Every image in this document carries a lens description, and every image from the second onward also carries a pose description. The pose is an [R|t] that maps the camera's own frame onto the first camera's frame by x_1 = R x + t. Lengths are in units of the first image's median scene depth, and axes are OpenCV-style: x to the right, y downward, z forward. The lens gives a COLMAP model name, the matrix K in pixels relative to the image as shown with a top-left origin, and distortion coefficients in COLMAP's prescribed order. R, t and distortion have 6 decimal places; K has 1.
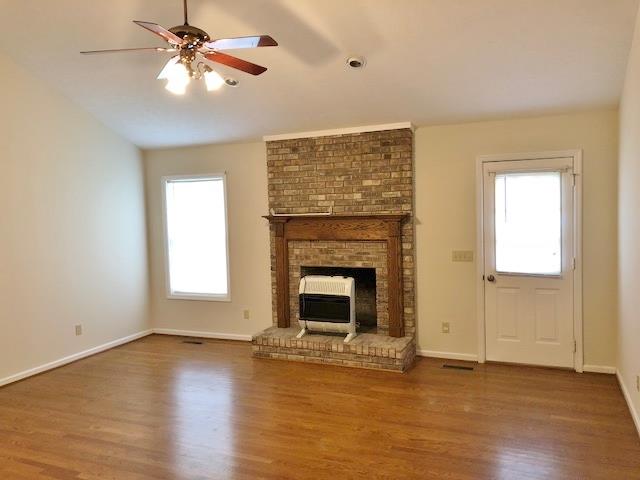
lens RADIAL K [[525.2, 0, 319.7], [0, 525.2, 237.8], [0, 0, 1]] dist [0.027868, -0.011025]
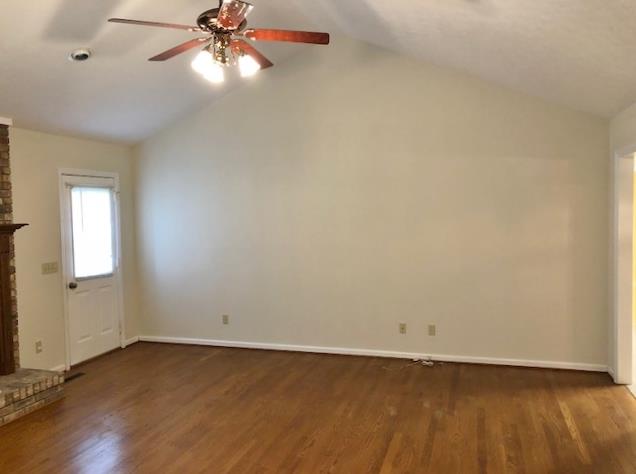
lens RADIAL K [[521.9, 0, 317.8], [0, 521.9, 237.7], [0, 0, 1]] dist [0.027868, -0.011025]
pose [[-0.119266, -0.024071, 0.992570, -0.775176], [0.086392, 0.995663, 0.034527, -0.011795], [-0.989097, 0.089868, -0.116669, 0.635052]]
